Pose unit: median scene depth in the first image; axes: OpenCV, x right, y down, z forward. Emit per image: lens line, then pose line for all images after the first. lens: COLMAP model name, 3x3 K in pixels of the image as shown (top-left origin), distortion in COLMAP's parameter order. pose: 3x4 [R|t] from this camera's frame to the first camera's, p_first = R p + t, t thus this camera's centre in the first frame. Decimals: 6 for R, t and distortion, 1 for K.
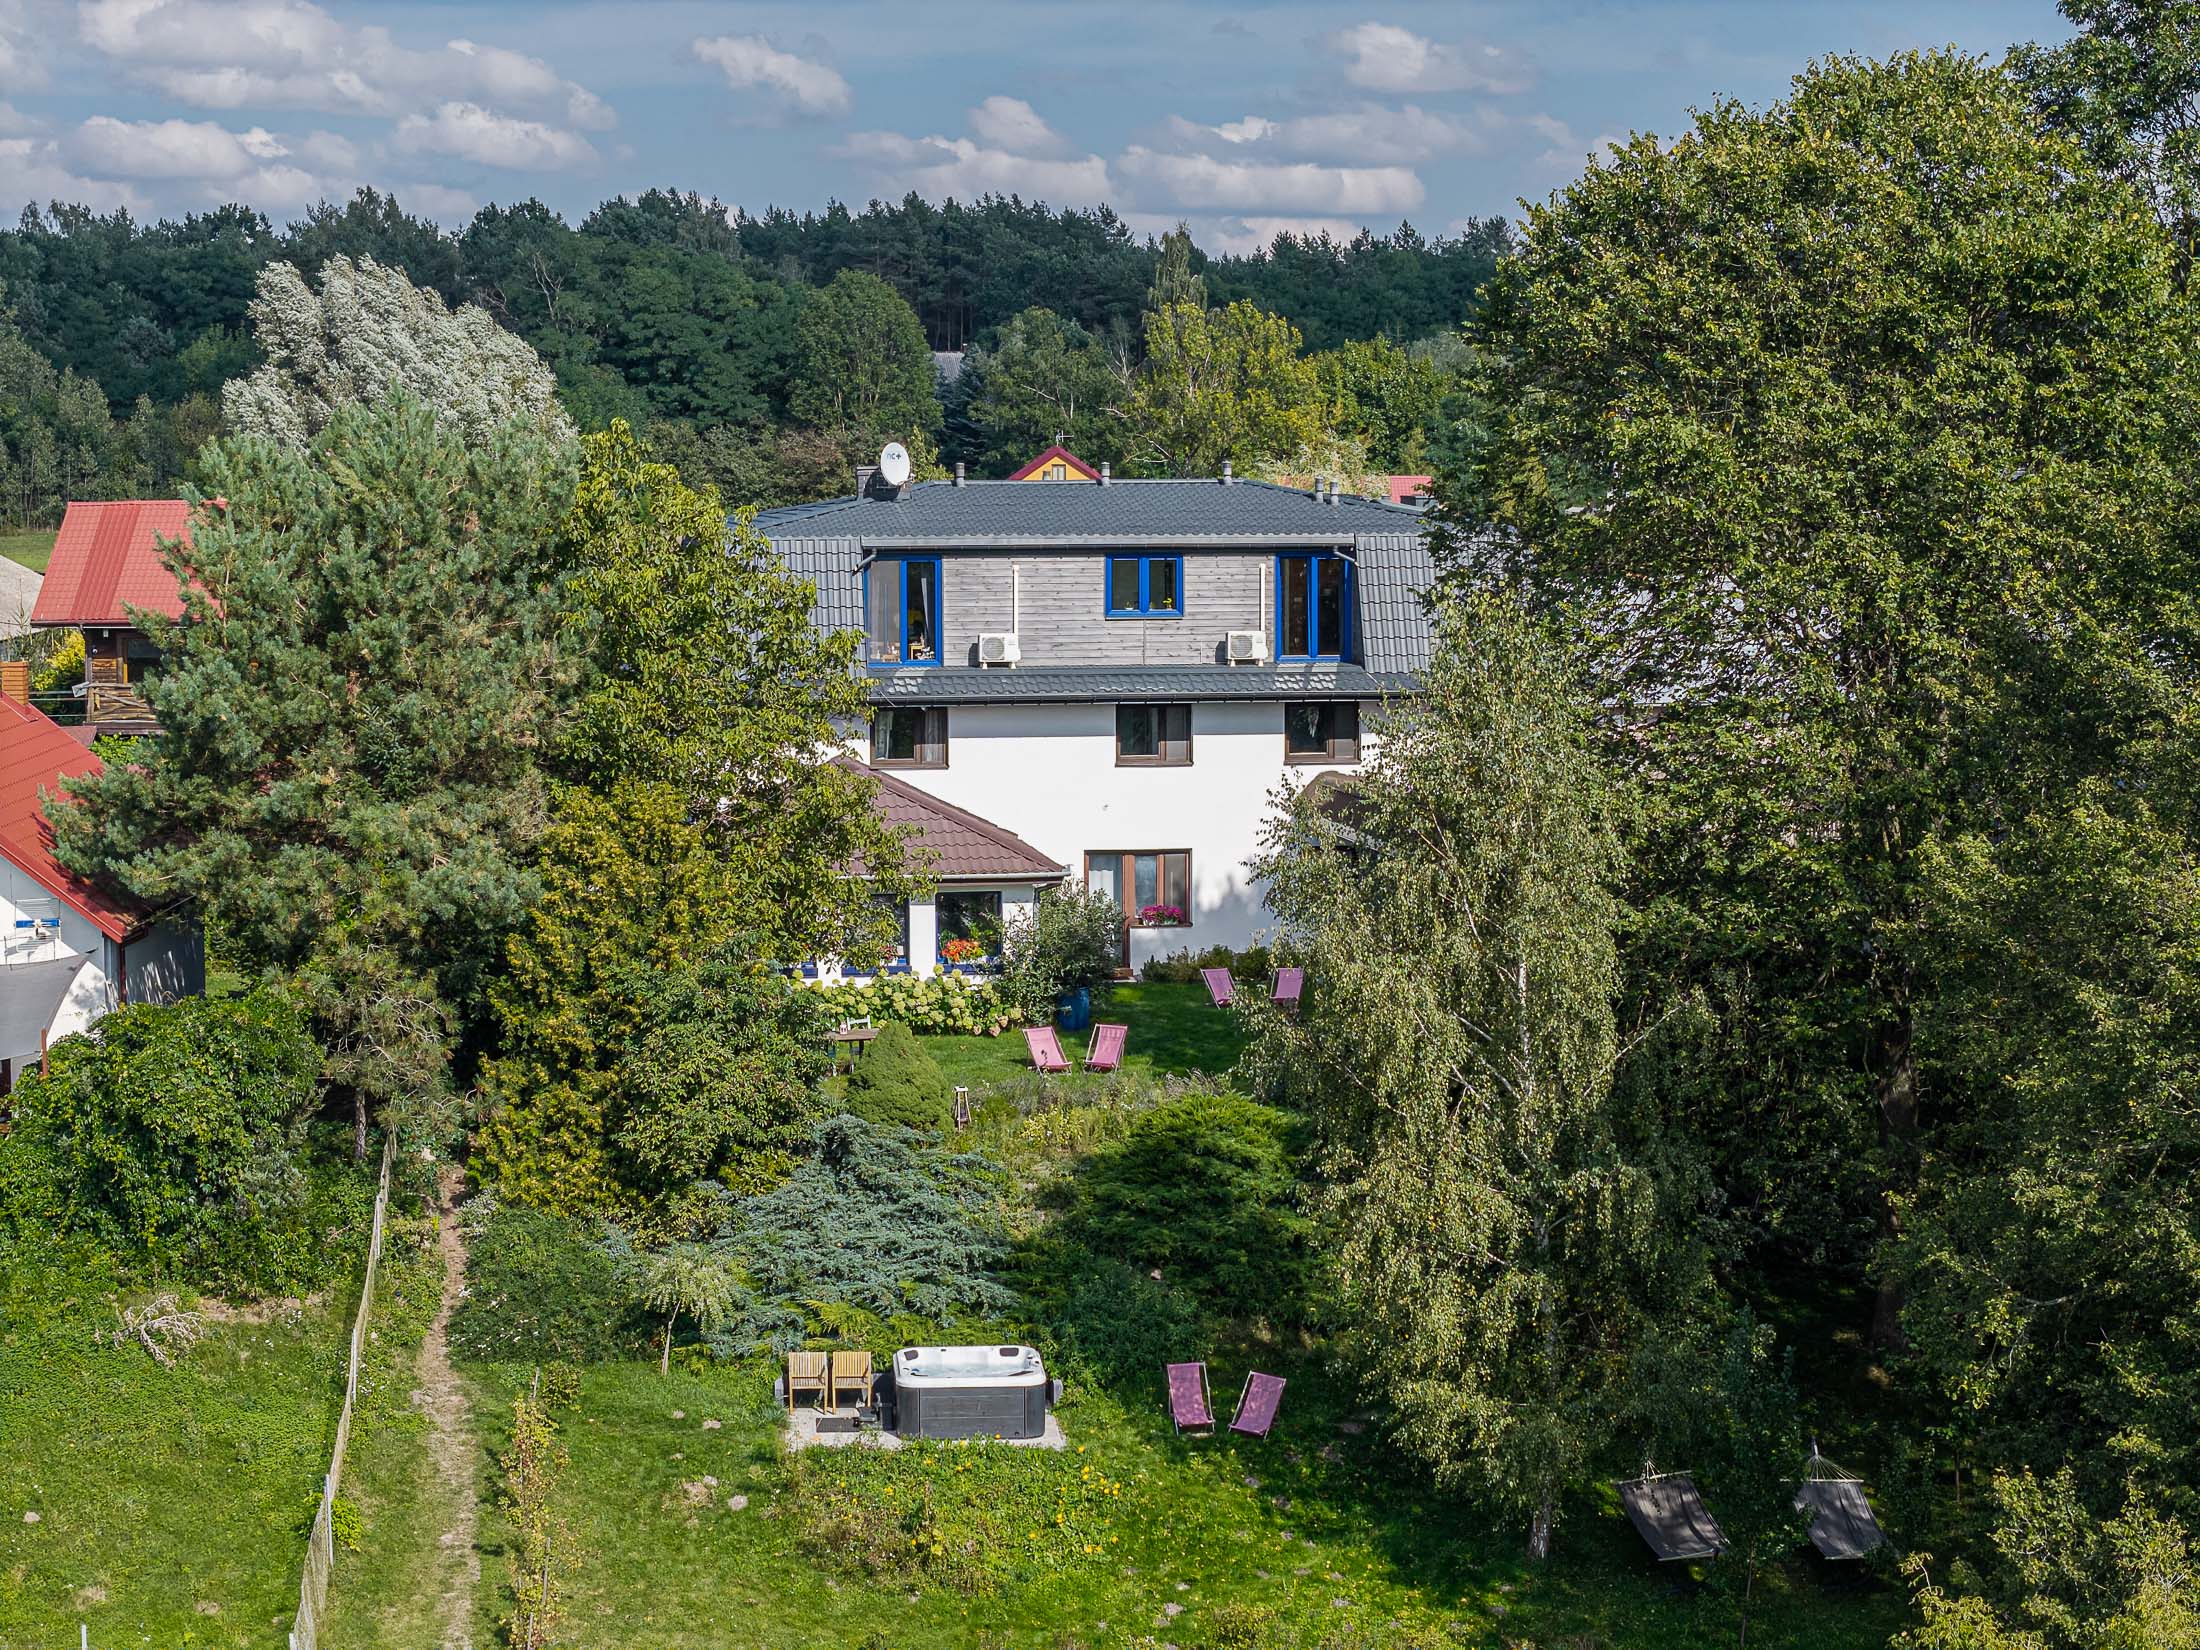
lens RADIAL K [[4481.3, 0, 1099.9], [0, 4481.3, 824.8], [0, 0, 1]] dist [0.005074, 0.000000]
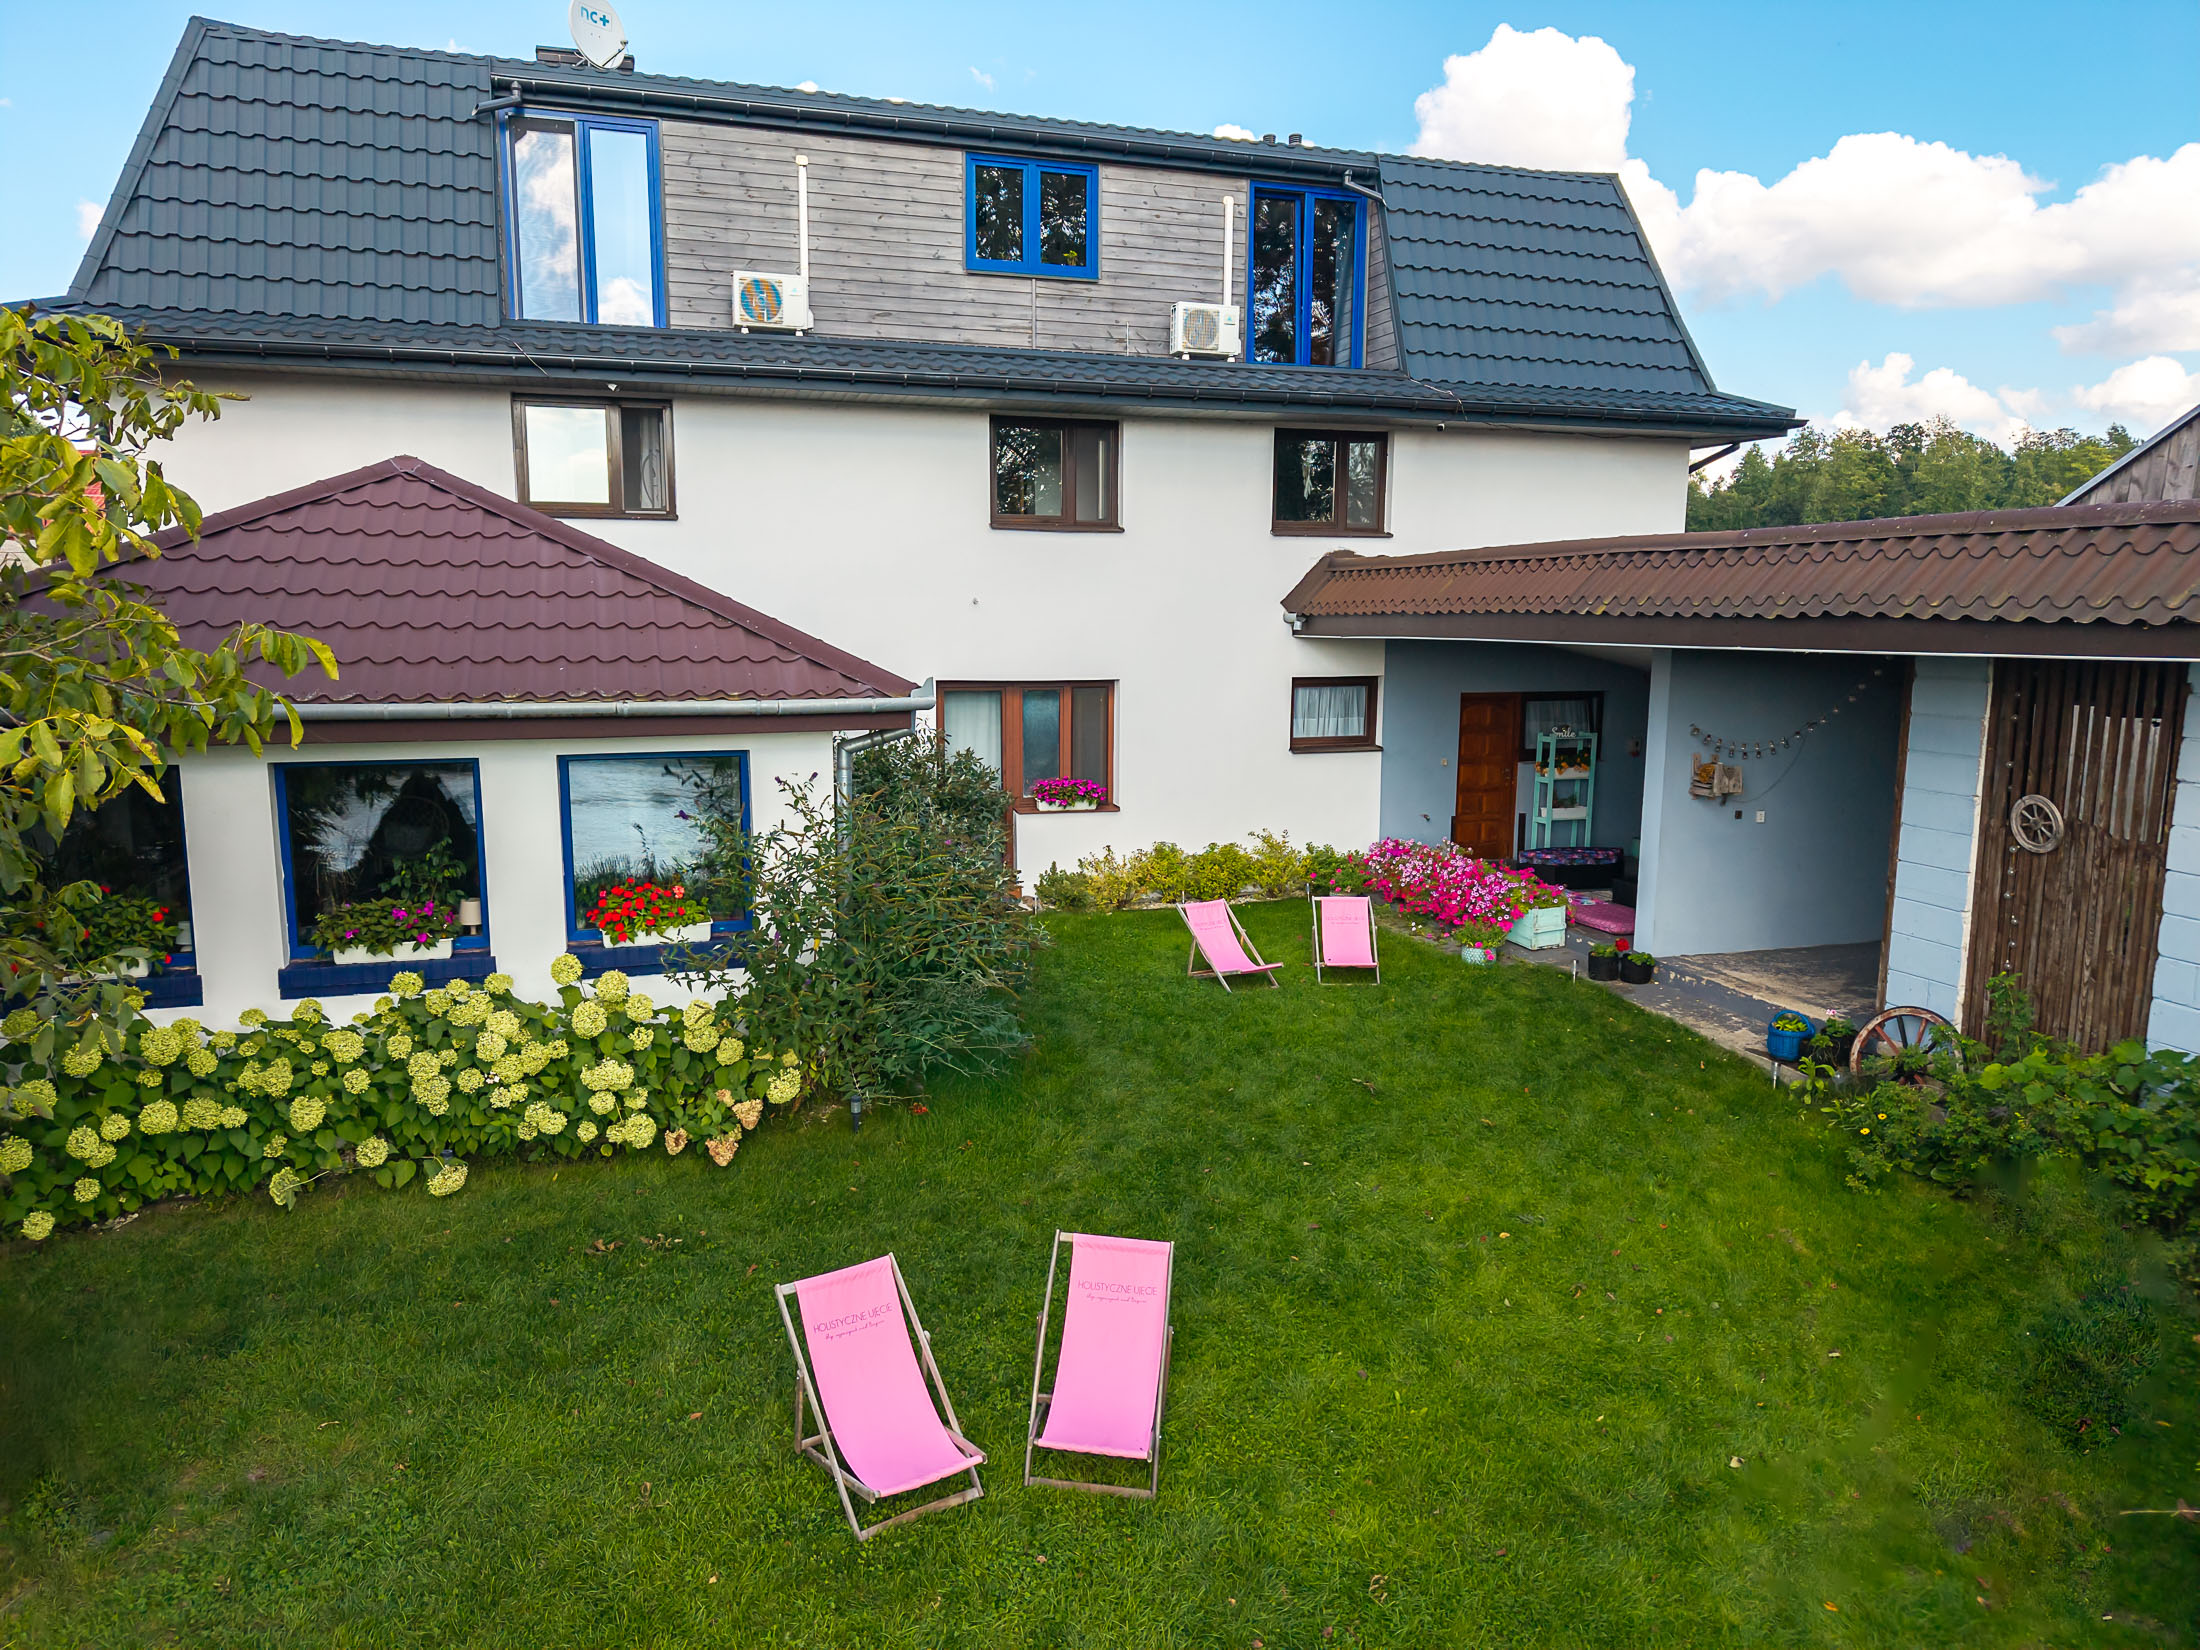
lens RADIAL K [[1520.1, 0, 1106.4], [0, 1520.1, 827.4], [0, 0, 1]] dist [-0.005777, -0.001194]
pose [[0.989790, -0.013829, 0.141863, -0.010204], [0.004986, 0.998032, 0.062500, 0.013538], [-0.142448, -0.061155, 0.987911, 0.872566]]
